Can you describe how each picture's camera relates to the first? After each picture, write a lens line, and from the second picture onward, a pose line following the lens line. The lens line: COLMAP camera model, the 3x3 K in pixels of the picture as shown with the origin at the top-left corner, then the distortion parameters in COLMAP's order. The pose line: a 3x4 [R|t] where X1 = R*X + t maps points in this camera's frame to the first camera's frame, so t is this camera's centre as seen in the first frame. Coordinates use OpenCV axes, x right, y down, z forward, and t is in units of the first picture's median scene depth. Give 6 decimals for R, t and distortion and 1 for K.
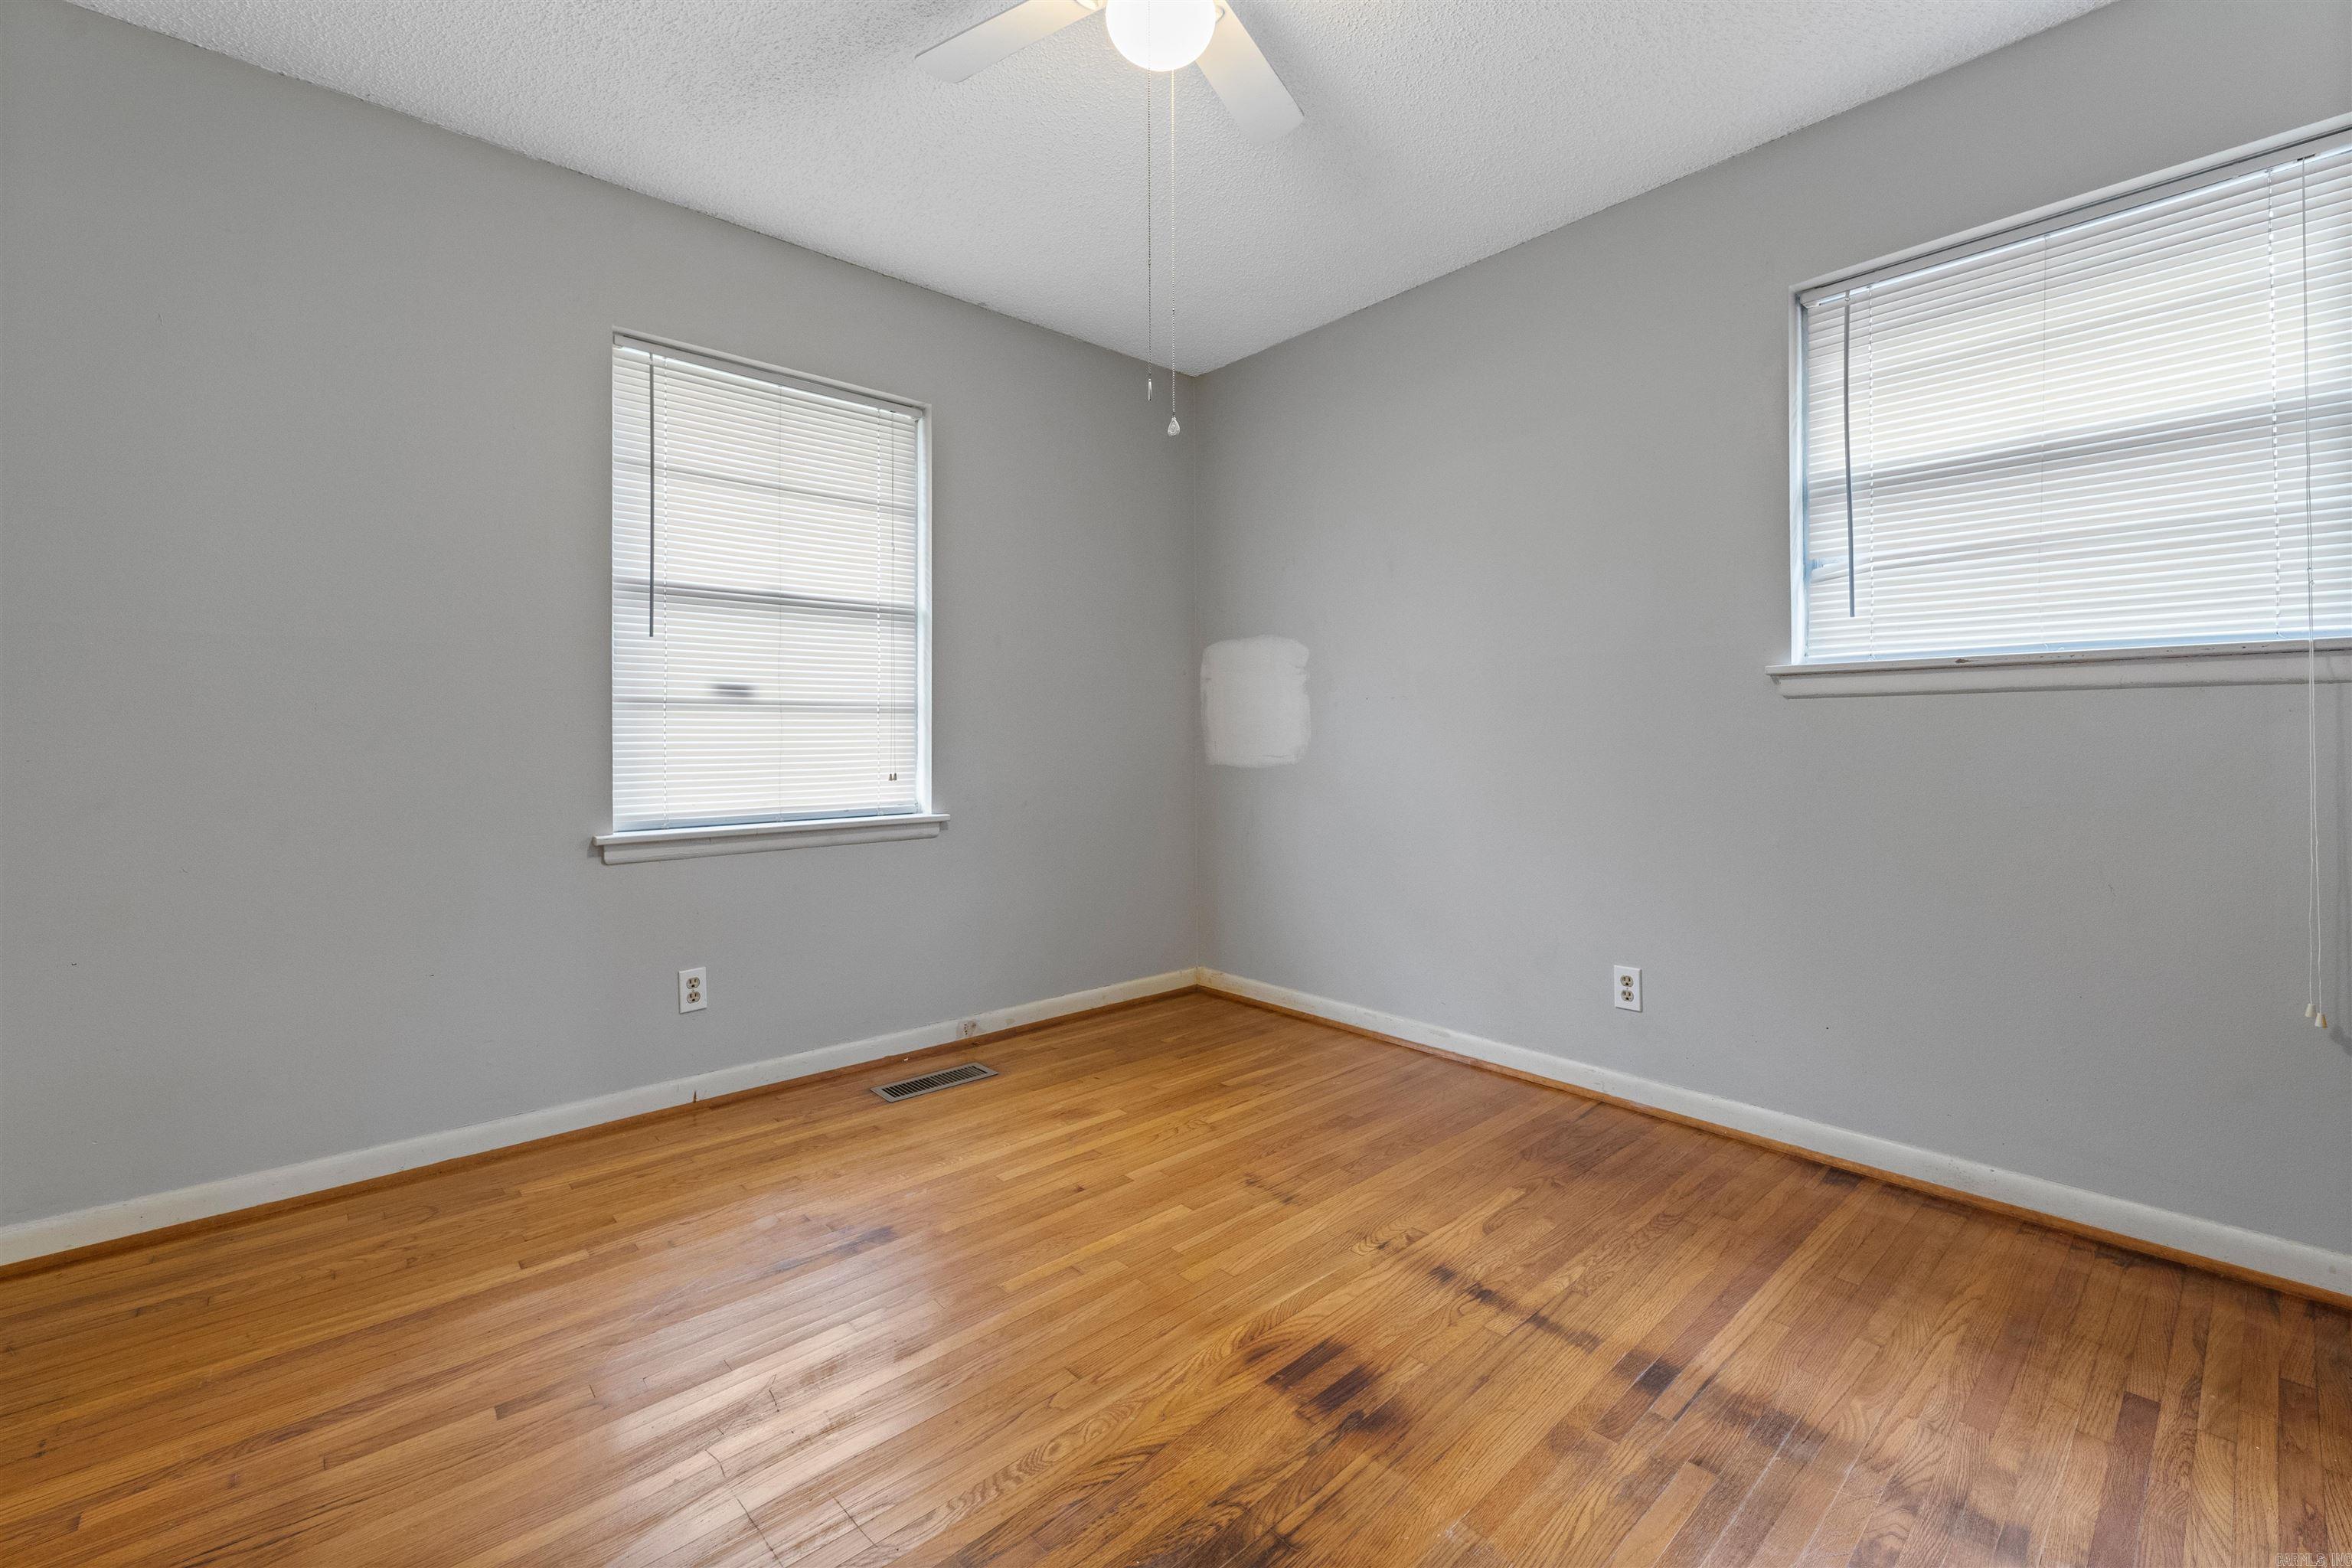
lens RADIAL K [[965.1, 0, 1159.2], [0, 965.1, 723.0], [0, 0, 1]] dist [0.000800, -0.000579]
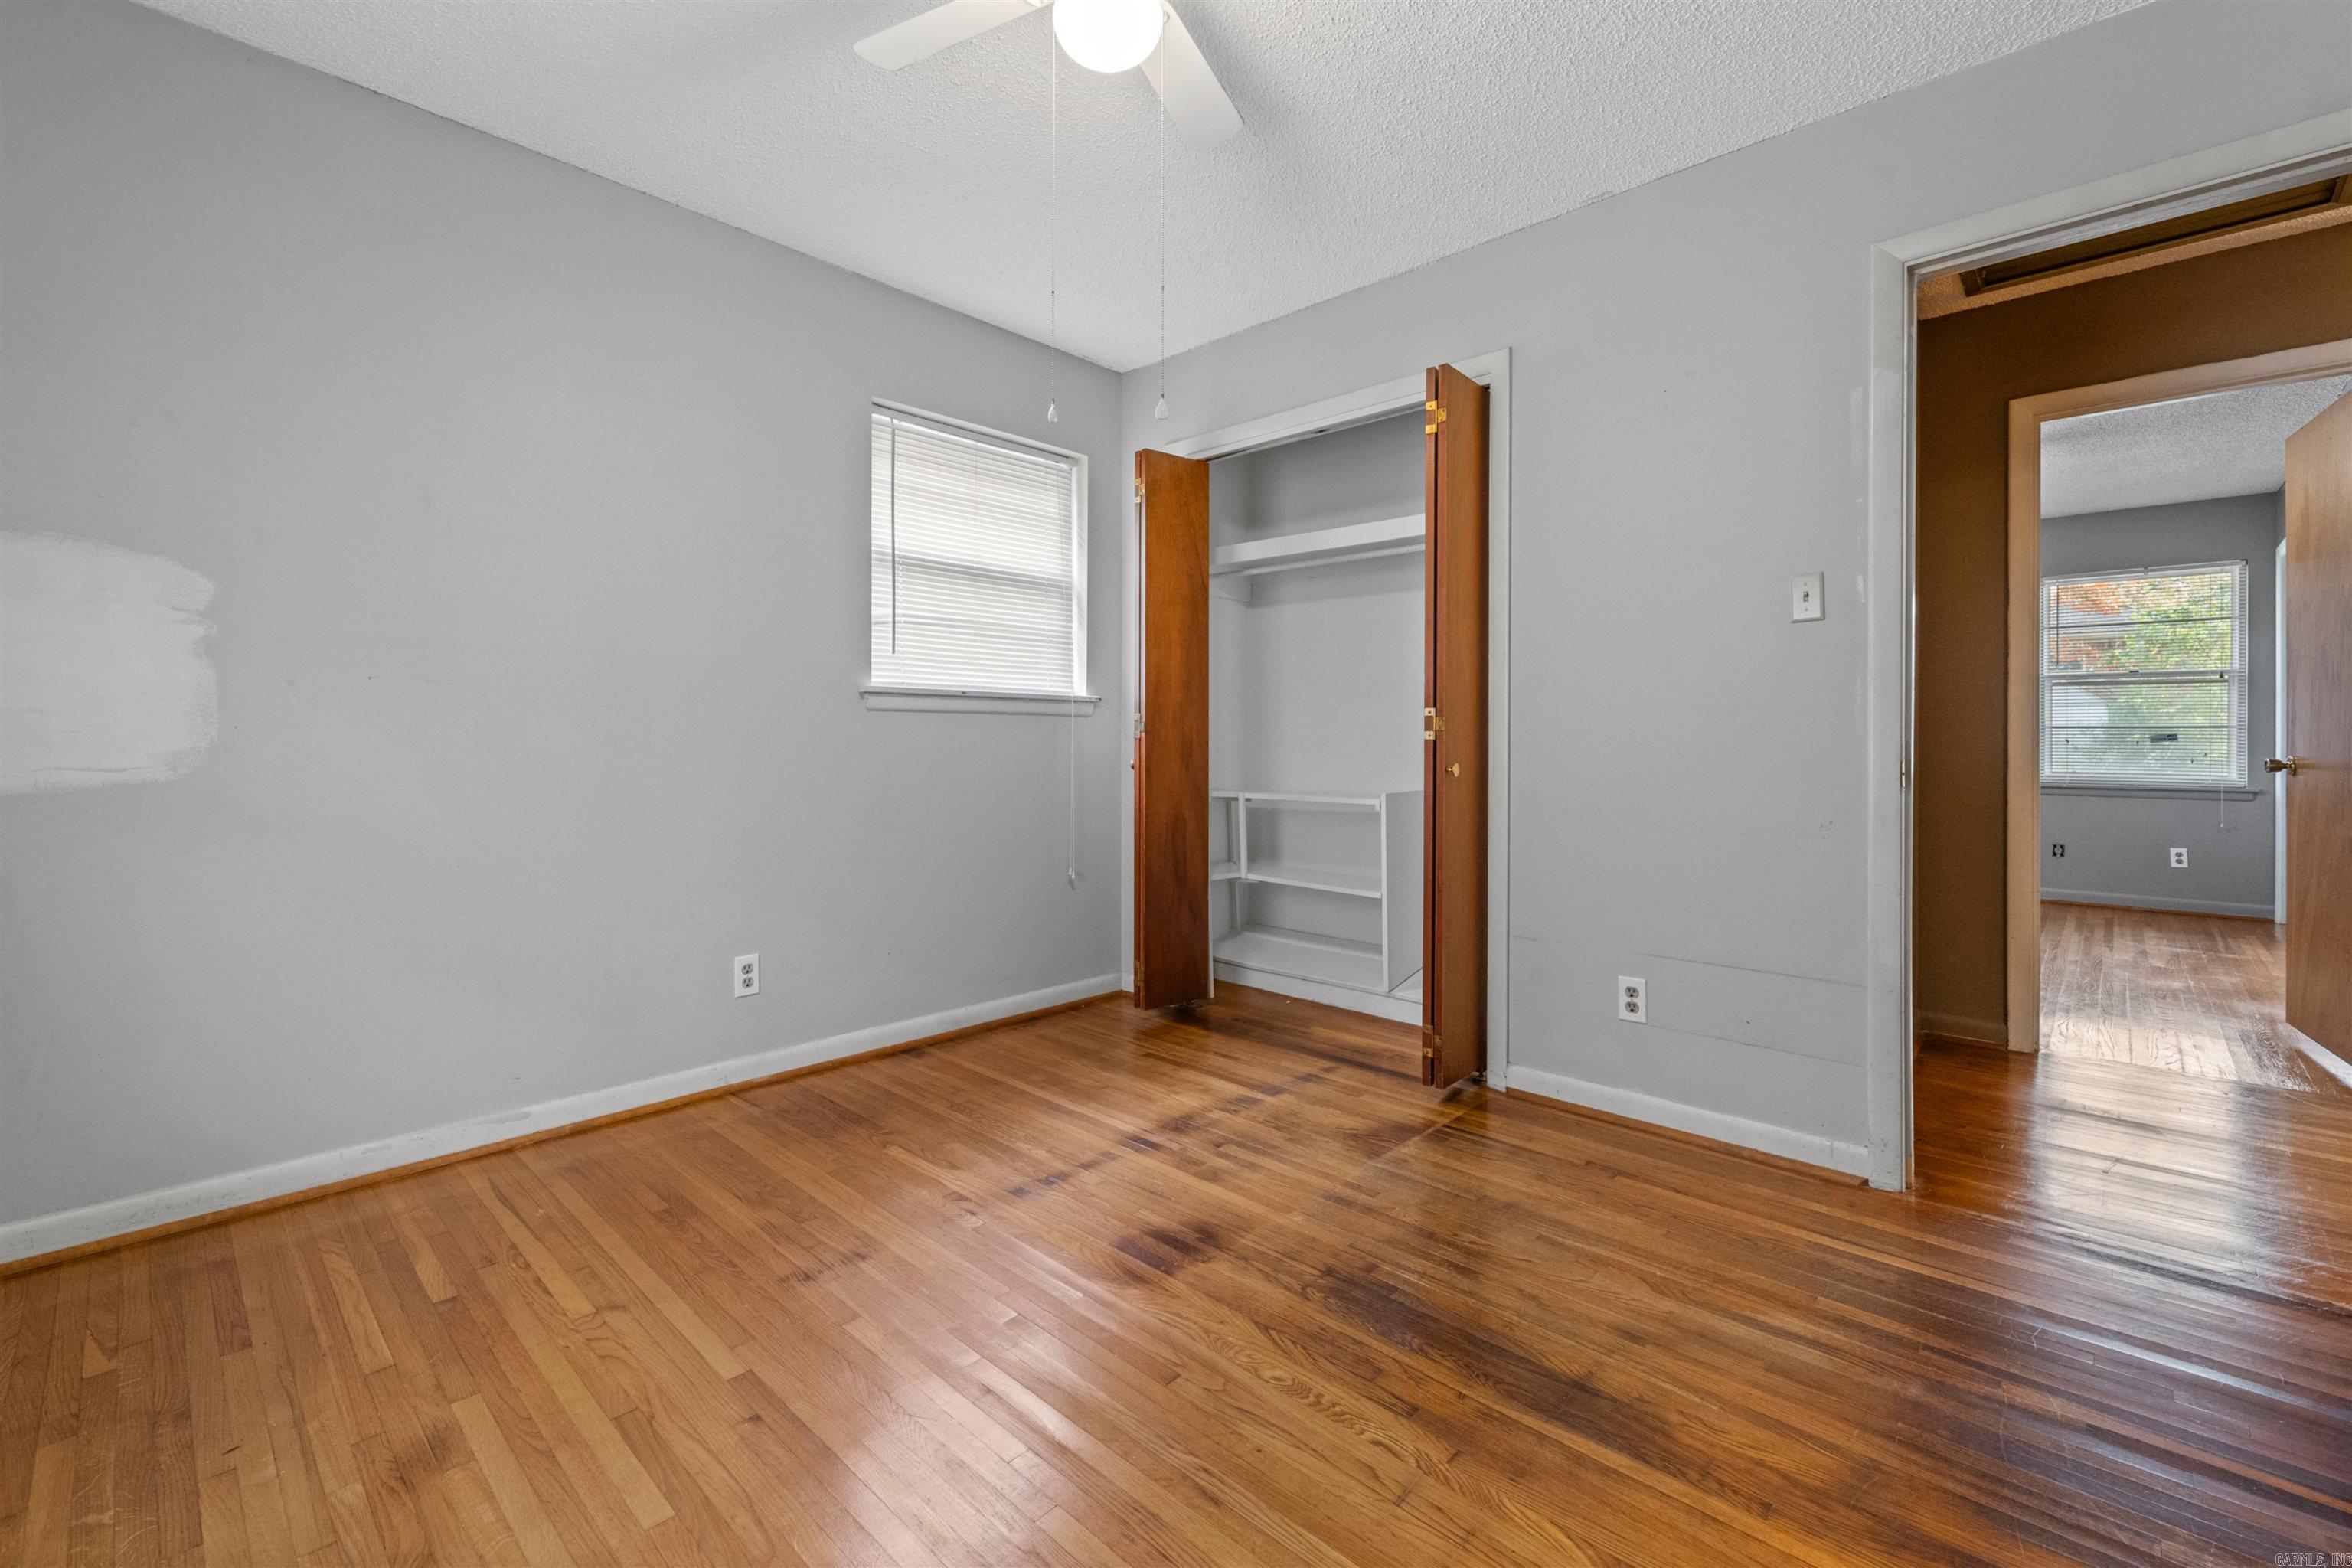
lens RADIAL K [[989.1, 0, 1159.9], [0, 989.1, 735.8], [0, 0, 1]] dist [-0.000115, -0.000196]
pose [[-0.080468, 0.011385, 0.996692, -0.929965], [-0.018476, 0.999746, -0.012911, 0.024164], [-0.996586, -0.019454, -0.080237, 0.932825]]
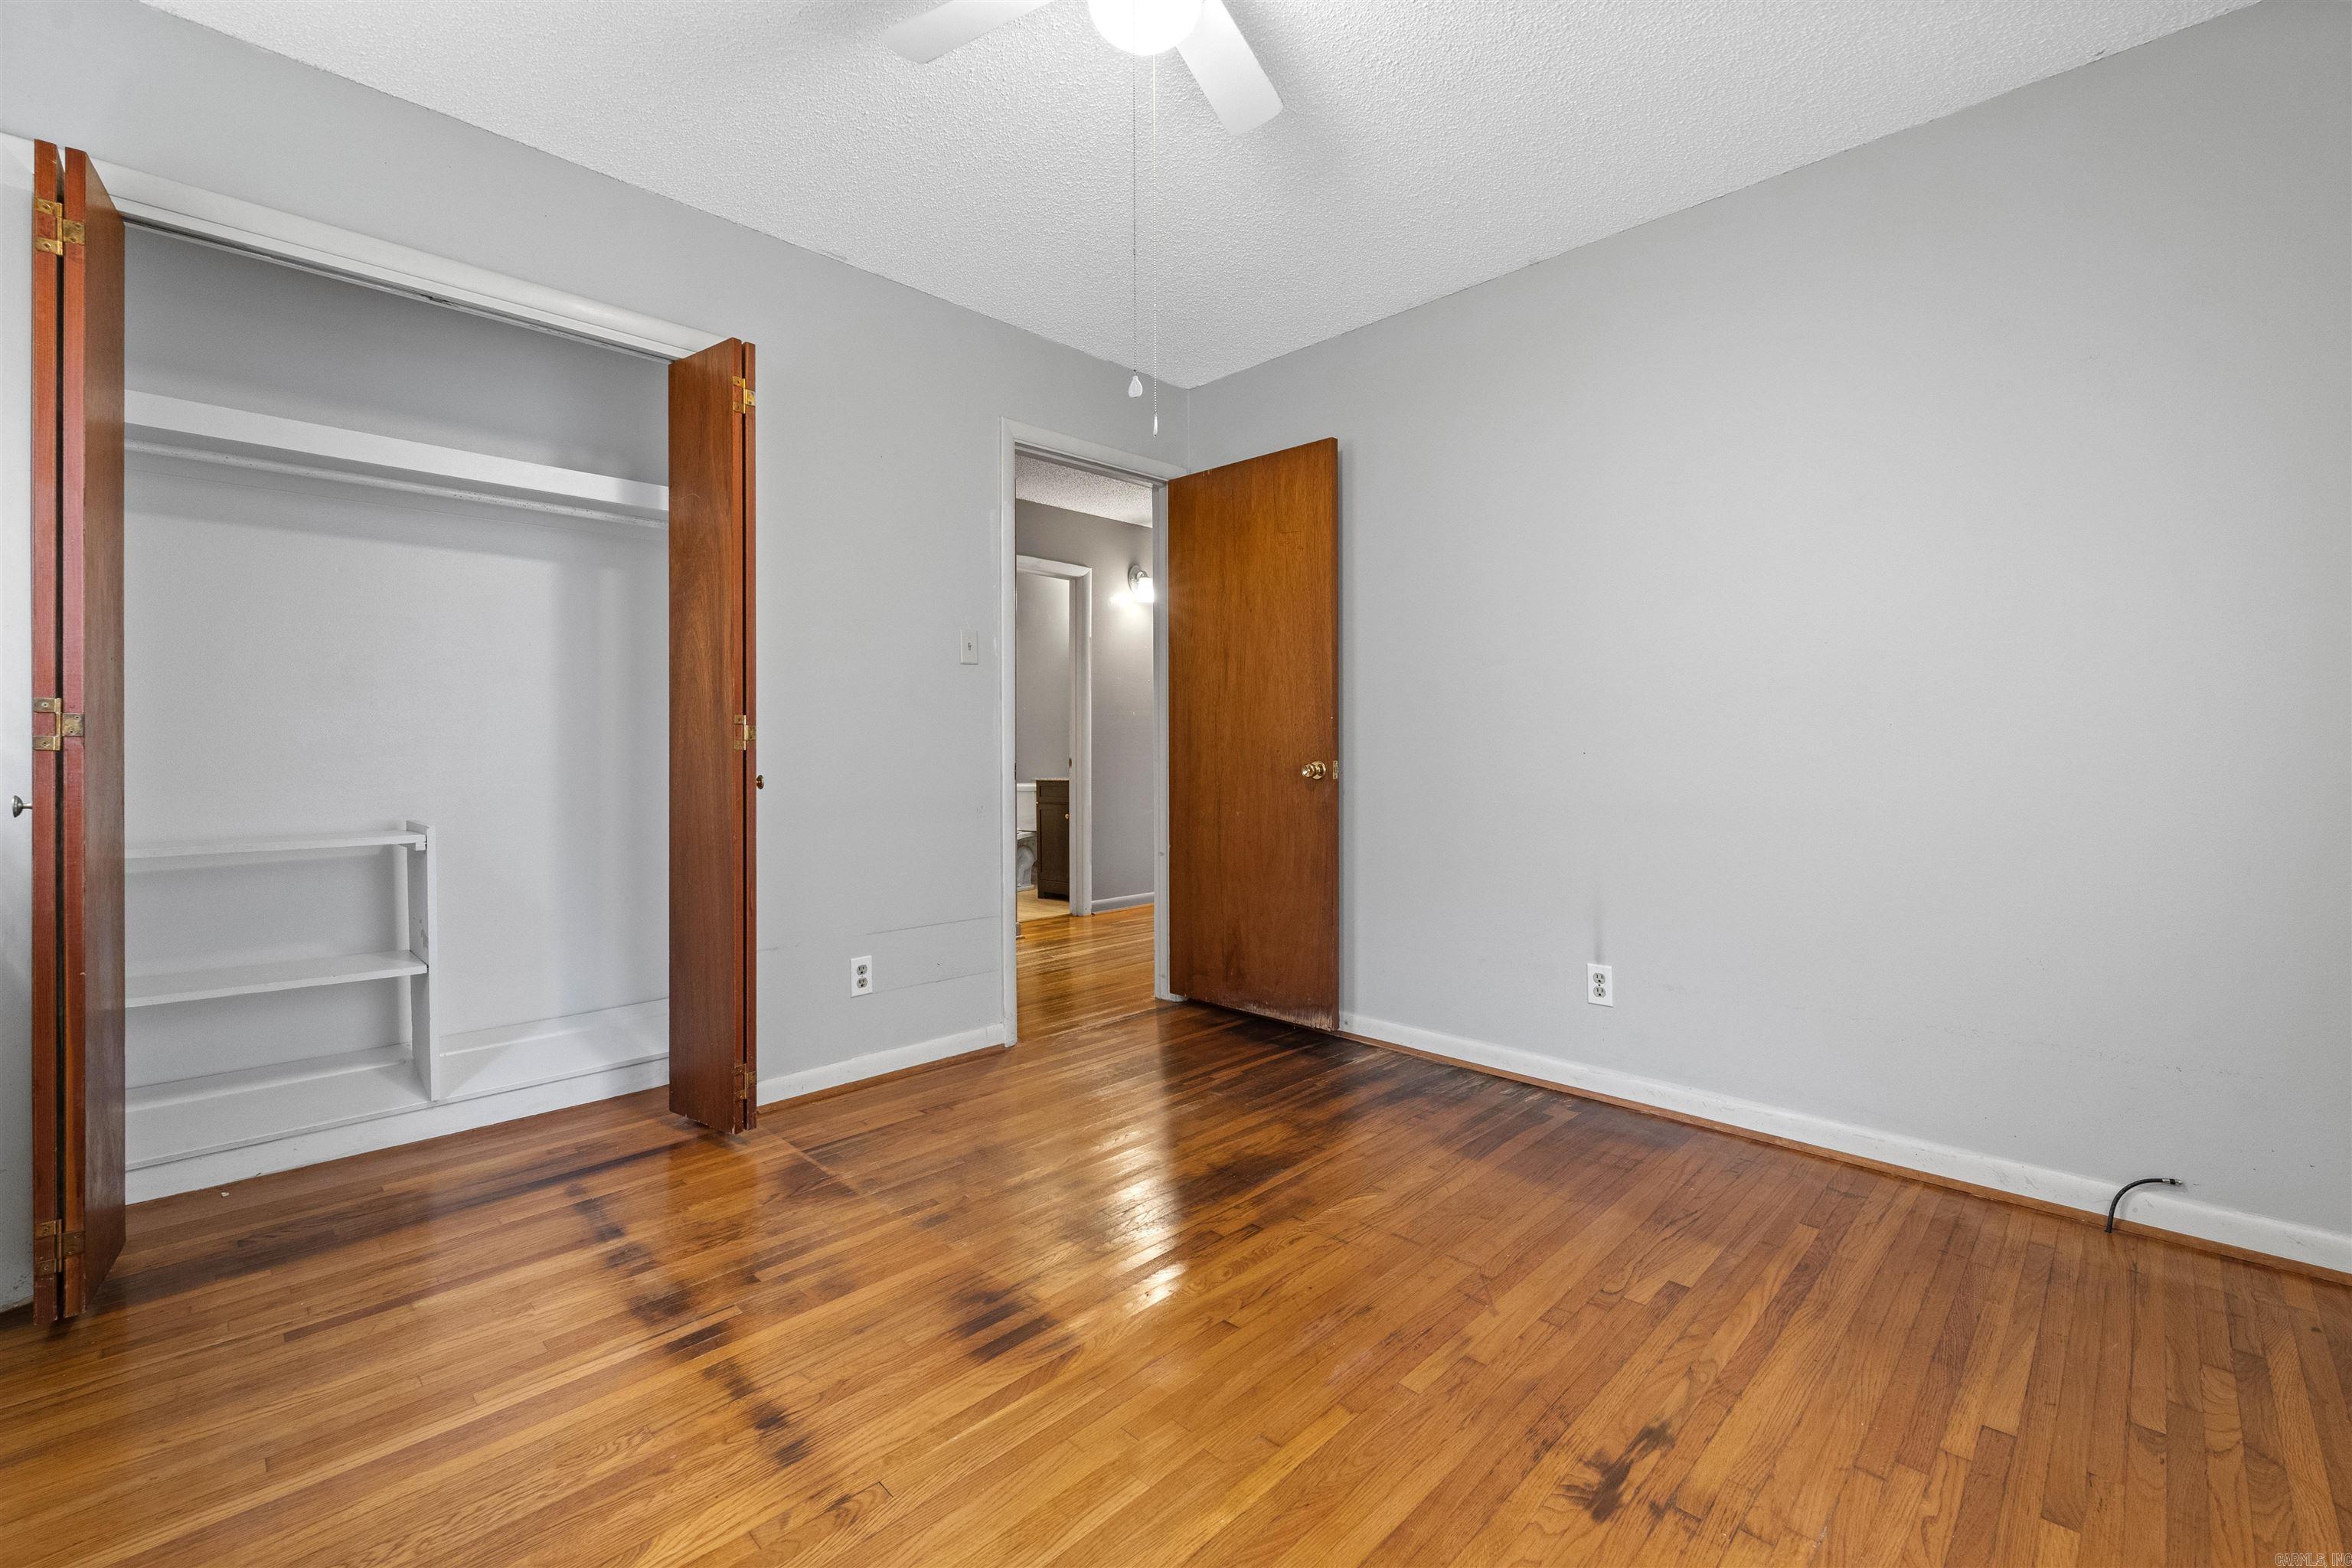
lens RADIAL K [[989.1, 0, 1159.9], [0, 989.1, 735.8], [0, 0, 1]] dist [-0.000115, -0.000196]
pose [[-0.998322, 0.008233, -0.057314, 0.043165], [0.009825, 0.999572, -0.027539, 0.027300], [0.057063, -0.028056, -0.997976, 1.805635]]
